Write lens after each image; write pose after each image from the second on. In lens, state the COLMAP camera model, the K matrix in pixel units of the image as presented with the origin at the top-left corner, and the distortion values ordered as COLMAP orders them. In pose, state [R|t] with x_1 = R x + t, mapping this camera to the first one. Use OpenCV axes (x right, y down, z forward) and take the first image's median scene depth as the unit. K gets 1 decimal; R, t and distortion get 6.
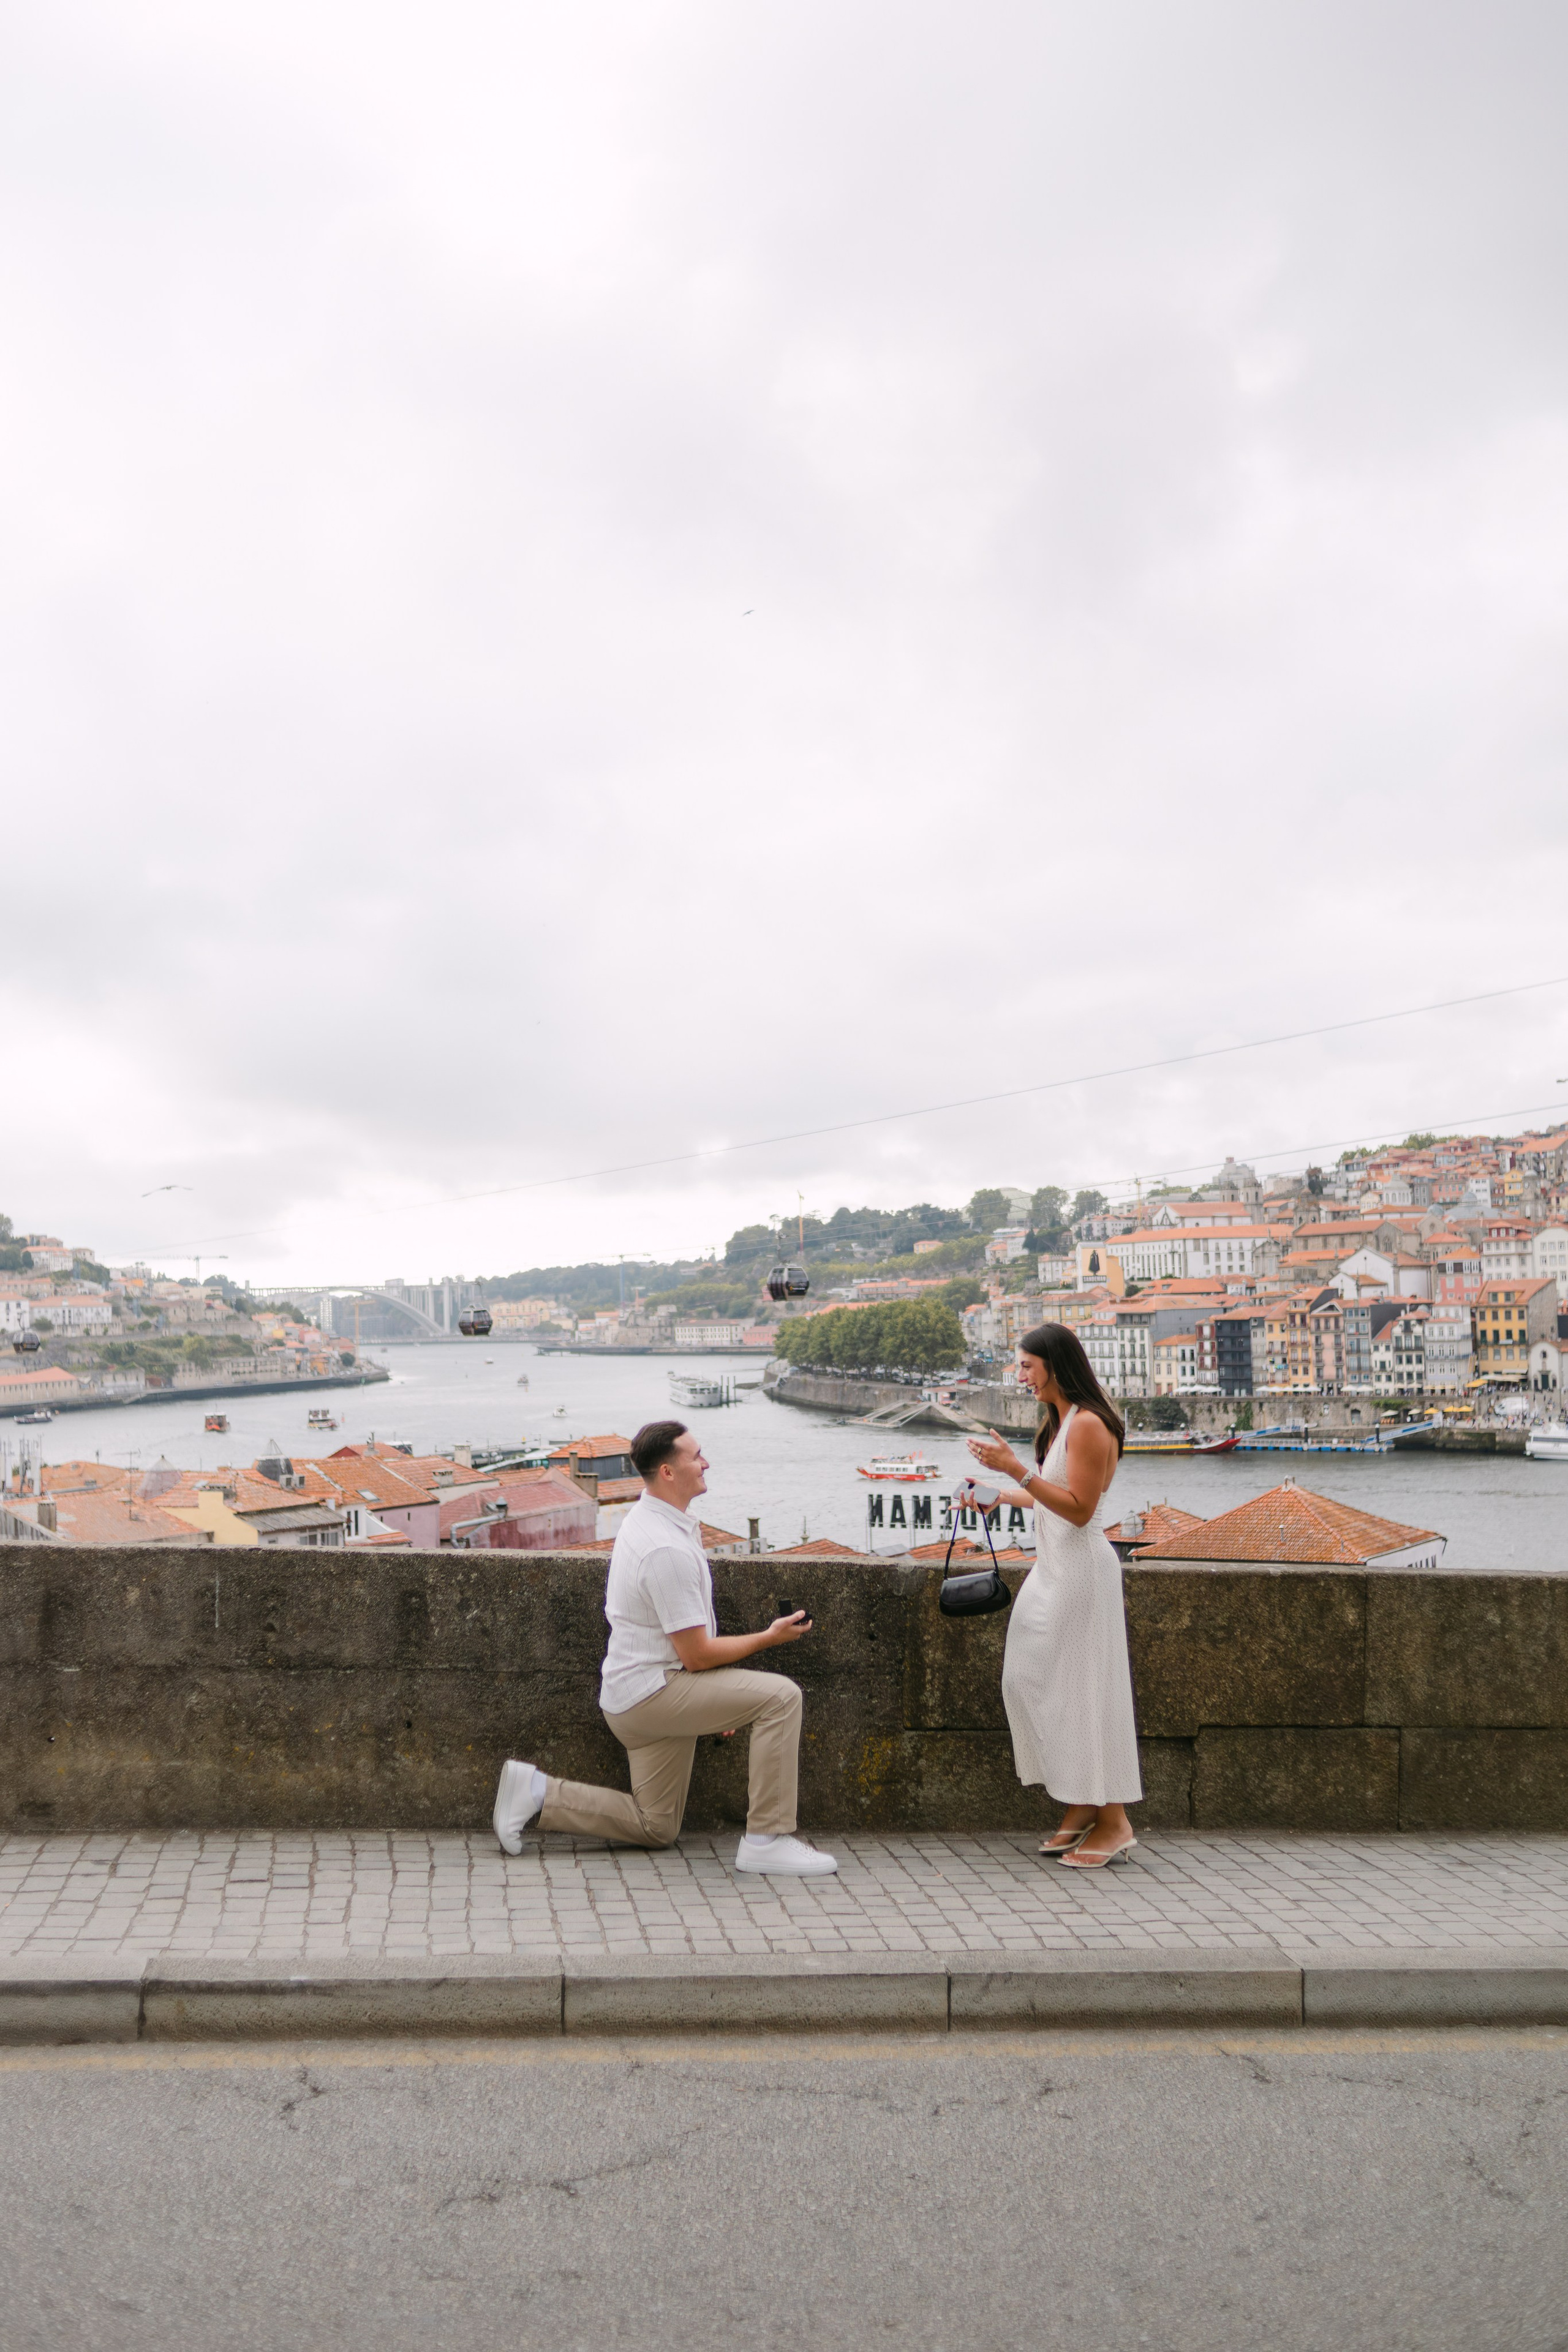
lens RADIAL K [[2336.3, 0, 788.1], [0, 2336.3, 1174.6], [0, 0, 1]] dist [-0.013012, 0.004017]
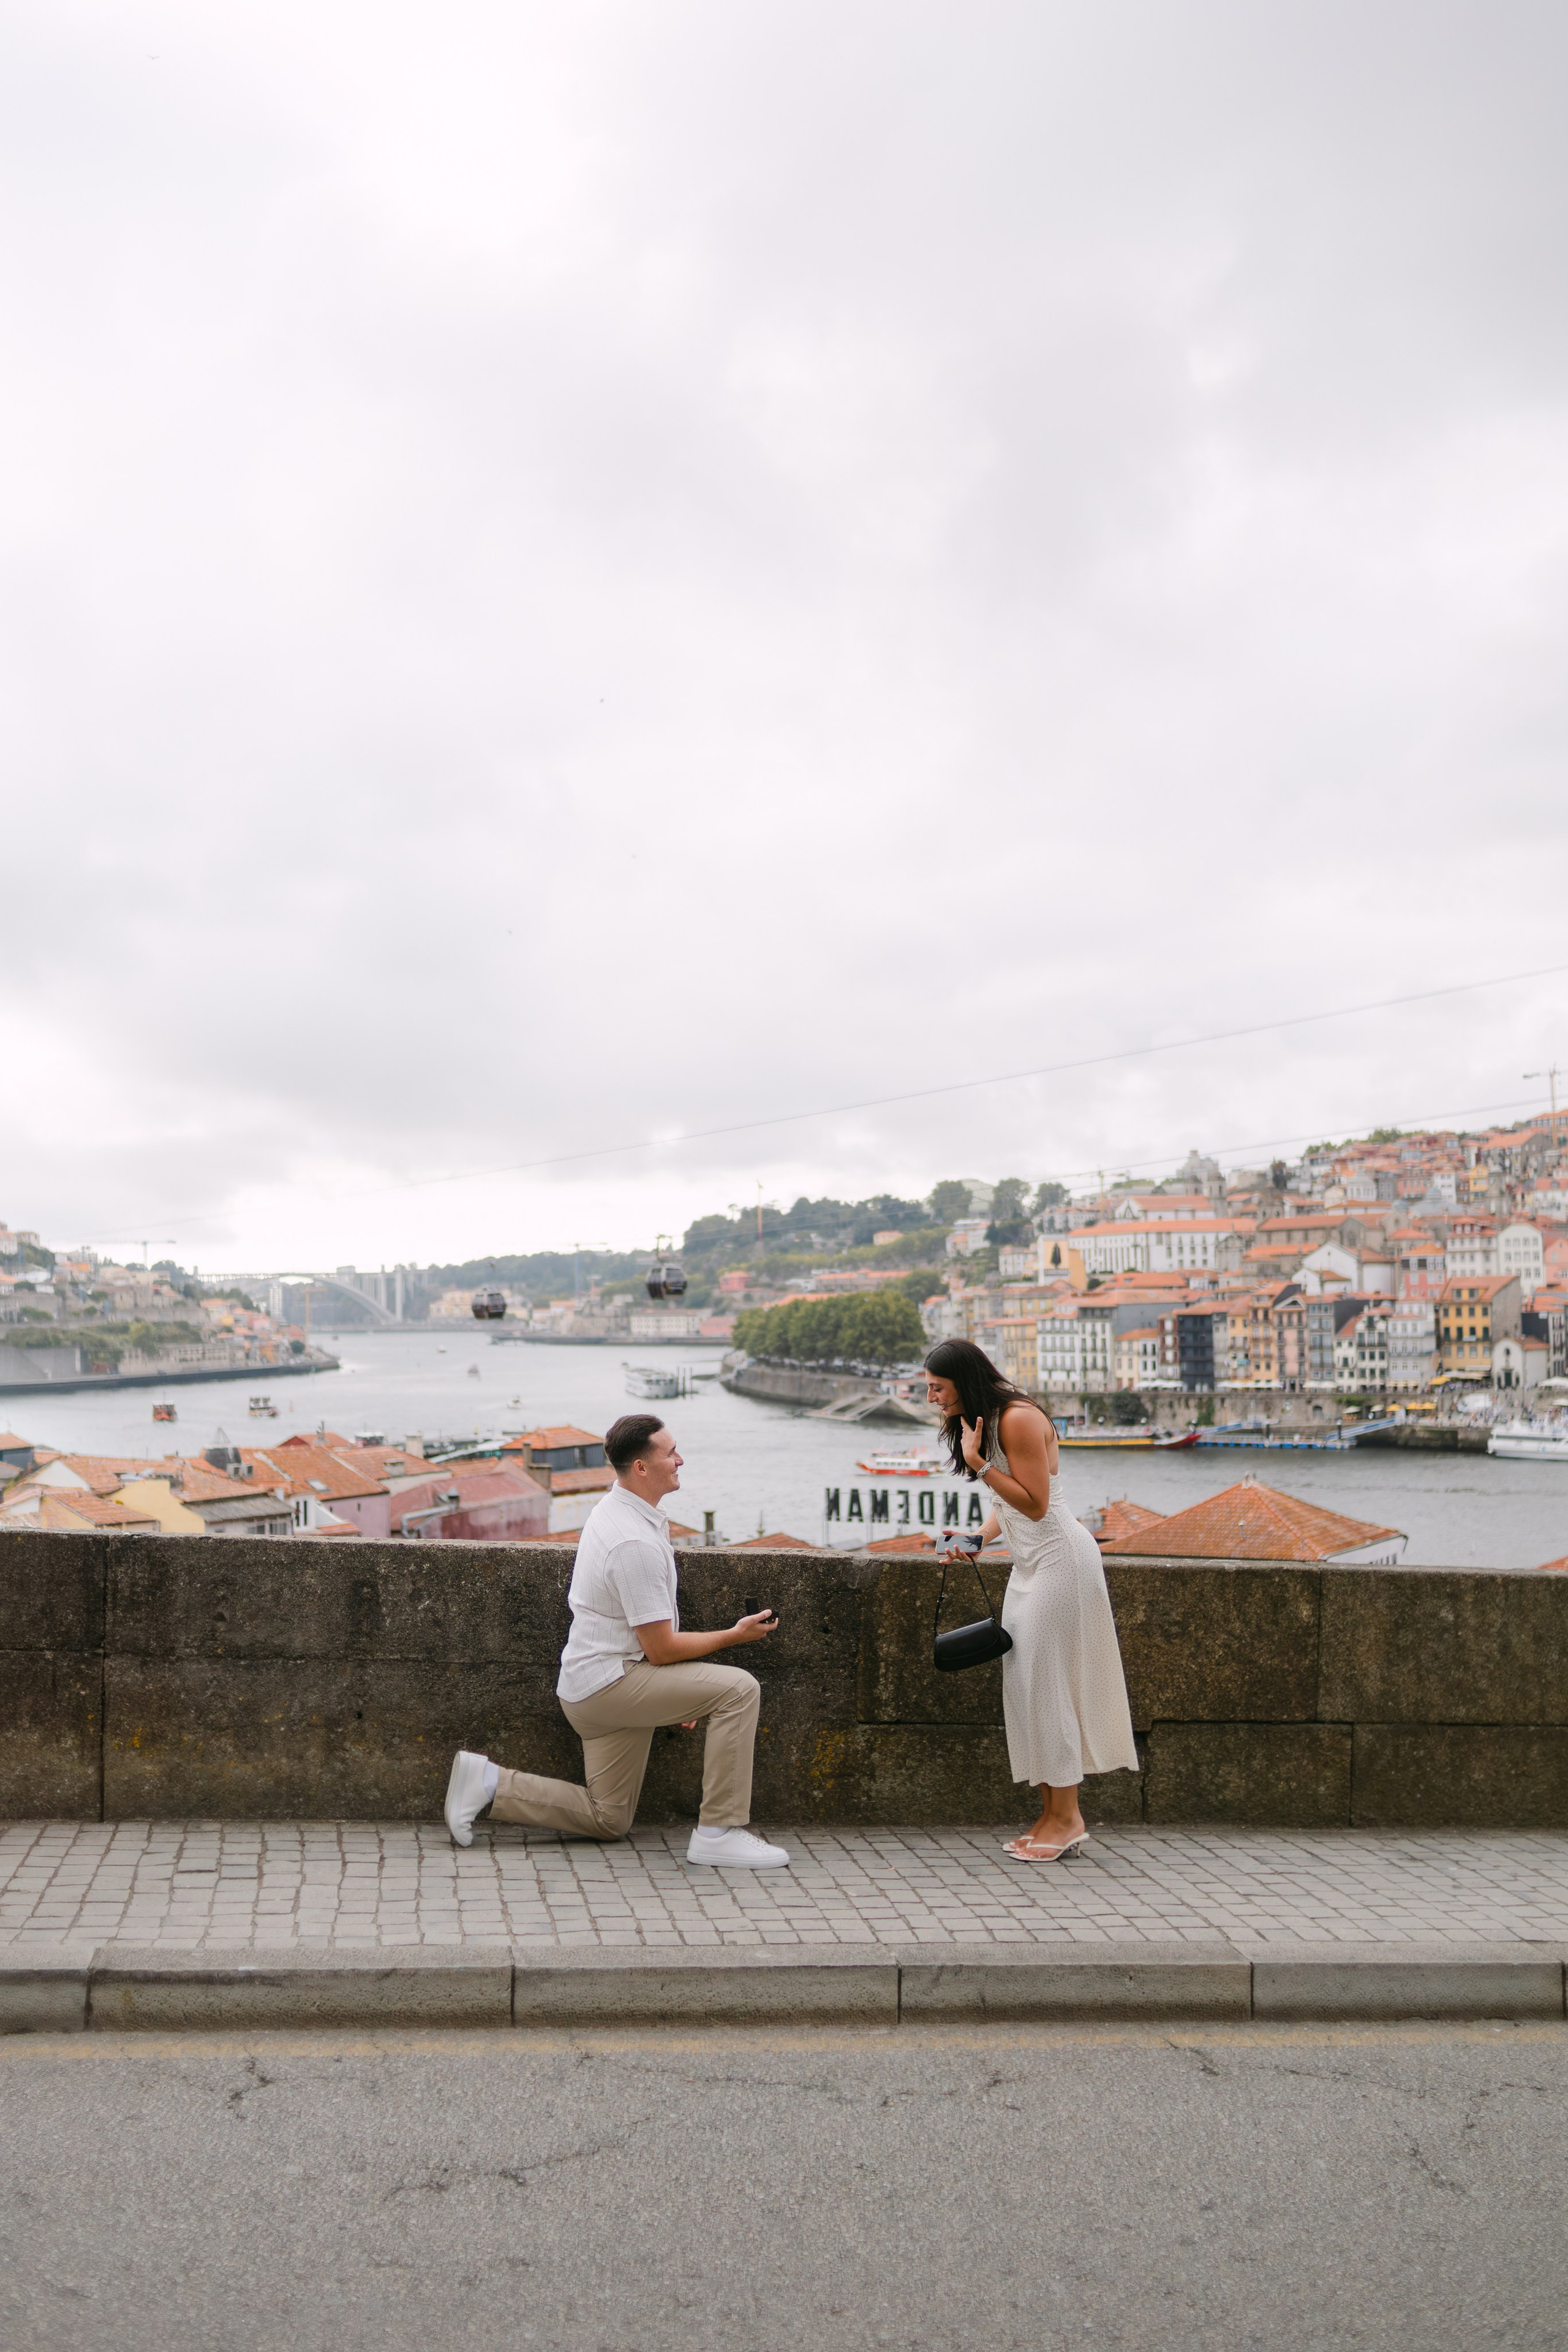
lens RADIAL K [[2340.1, 0, 786.6], [0, 2340.1, 1178.8], [0, 0, 1]] dist [-0.013157, -0.000925]
pose [[0.999804, 0.009204, 0.017522, -0.000625], [-0.009299, 0.999943, 0.005330, 0.001073], [-0.017471, -0.005492, 0.999832, 0.011835]]
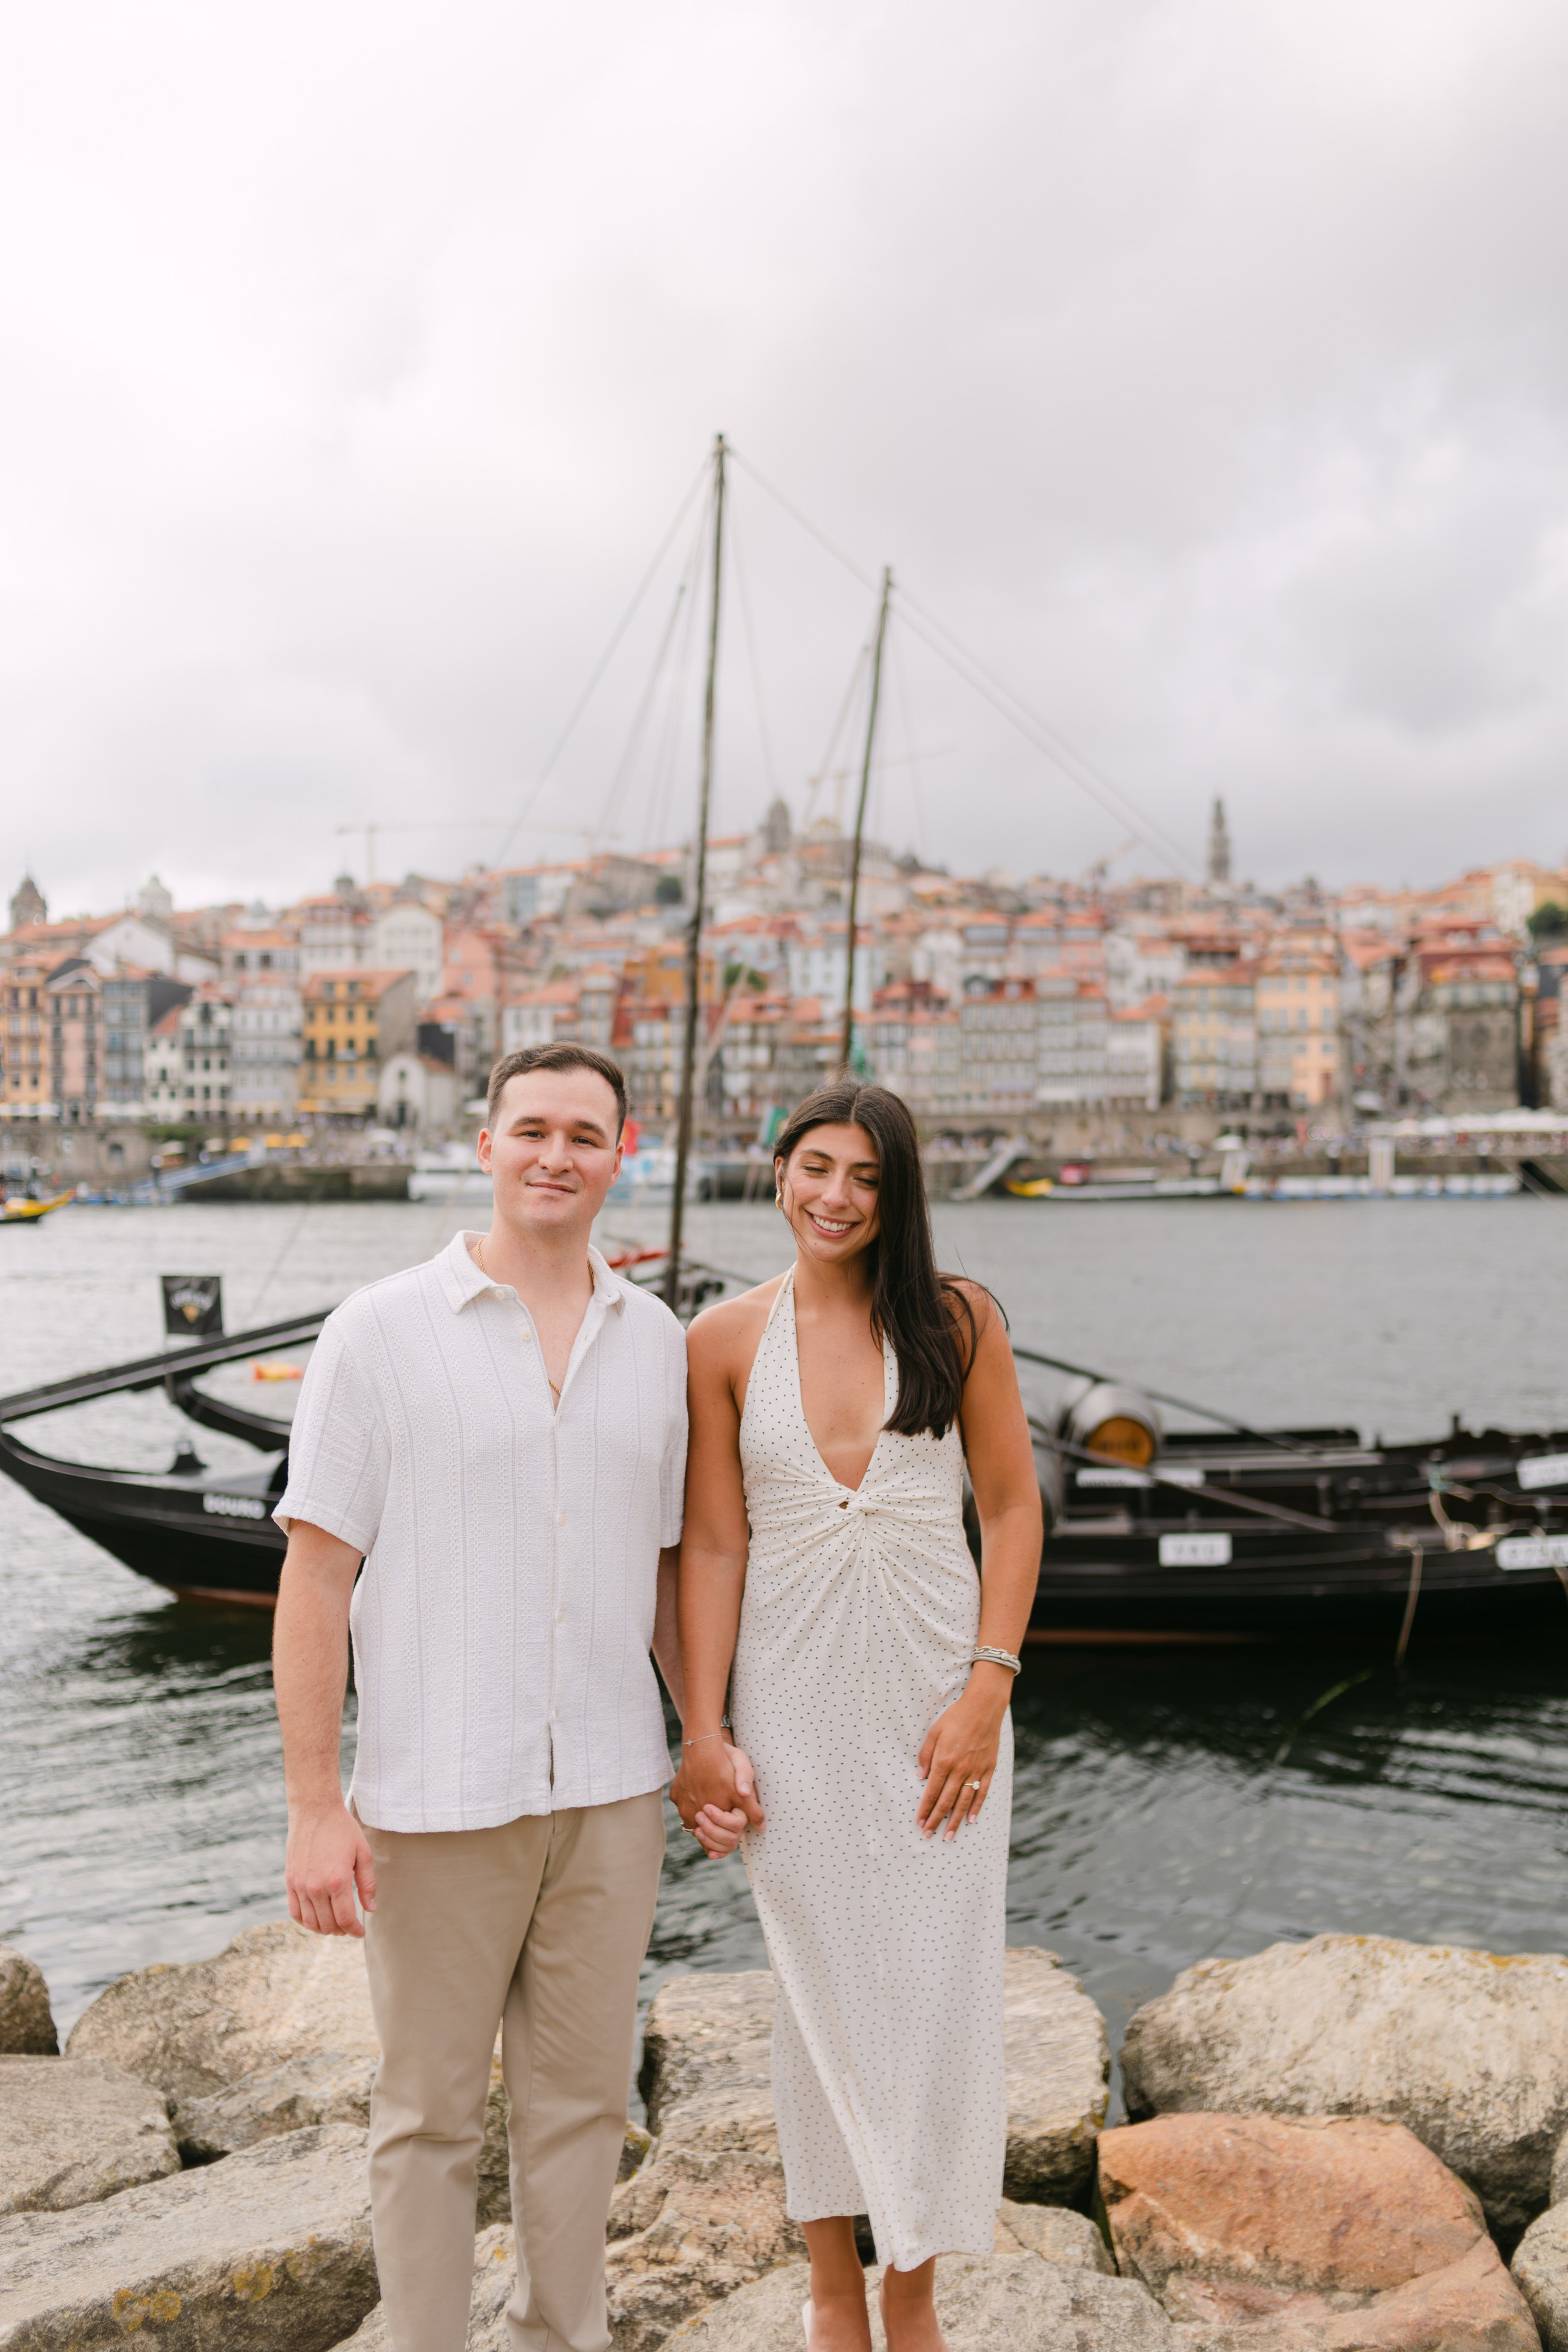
lens RADIAL K [[2258.6, 0, 785.4], [0, 2258.6, 1177.0], [0, 0, 1]] dist [-0.010699, 0.002477]
pose [[0.847619, 0.022585, 0.530125, 0.076688], [-0.044366, 0.998612, 0.028392, 0.083619], [-0.528748, -0.047585, 0.847444, 0.398195]]
